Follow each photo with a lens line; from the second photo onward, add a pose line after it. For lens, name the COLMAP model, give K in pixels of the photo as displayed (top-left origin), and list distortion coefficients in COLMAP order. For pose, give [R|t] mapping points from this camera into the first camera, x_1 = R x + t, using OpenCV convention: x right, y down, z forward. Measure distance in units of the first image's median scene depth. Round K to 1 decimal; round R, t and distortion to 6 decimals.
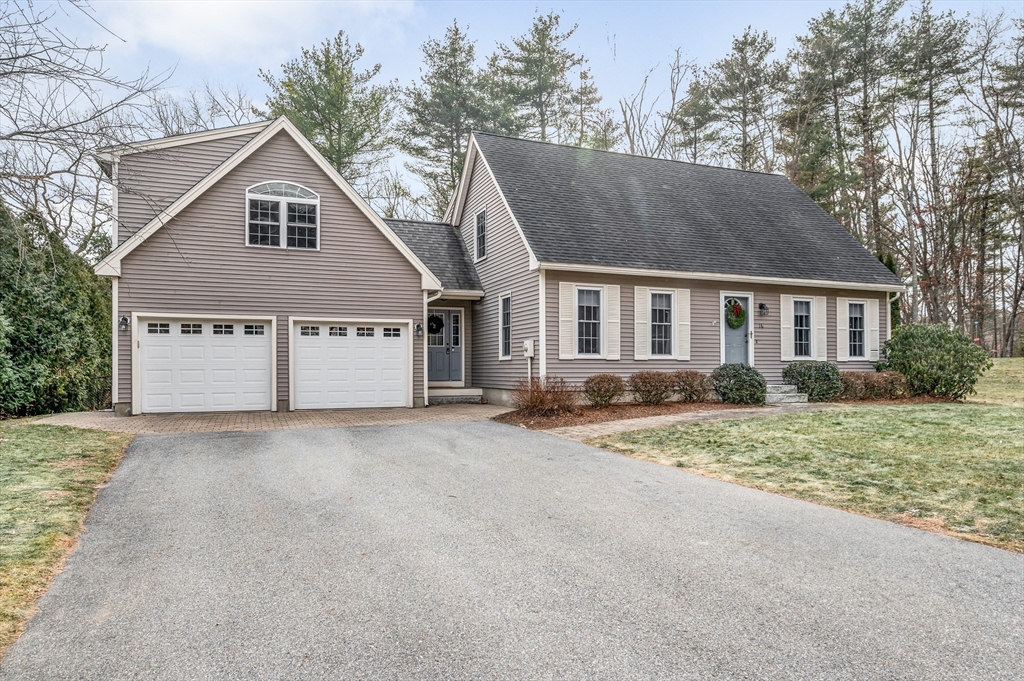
lens RADIAL K [[604.2, 0, 514.6], [0, 604.2, 361.9], [0, 0, 1]] dist [0.003731, 0.001448]
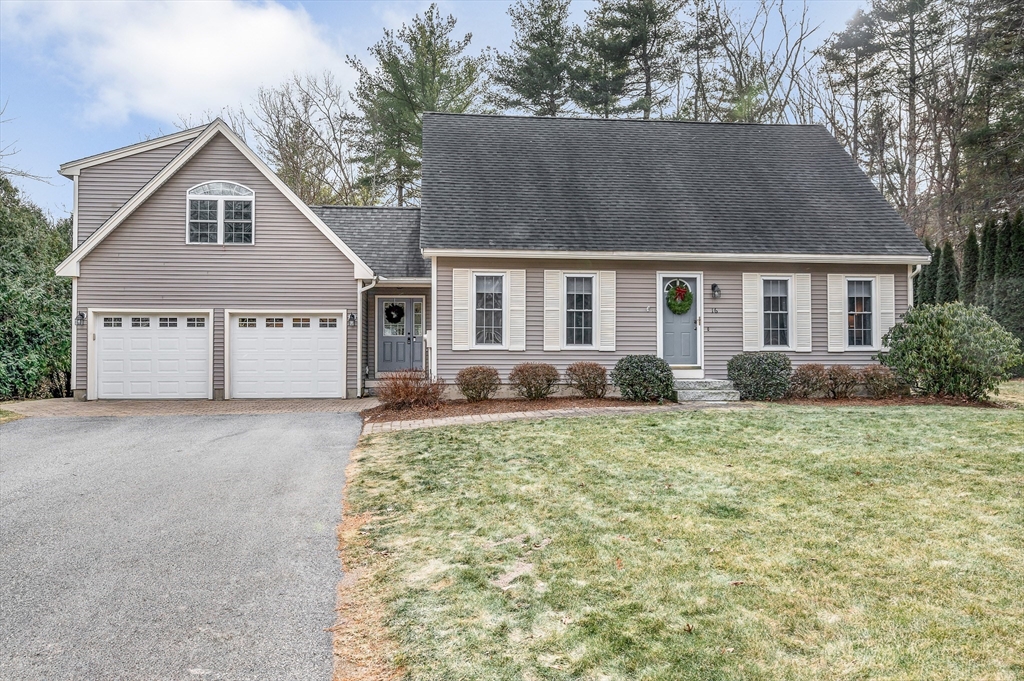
lens RADIAL K [[698.2, 0, 511.4], [0, 698.2, 340.9], [0, 0, 1]] dist [0.000911, -0.008712]
pose [[0.962773, -0.004443, -0.270273, 0.418557], [-0.000802, 0.999814, -0.019295, 0.002301], [0.270309, 0.018794, 0.962590, -0.023909]]
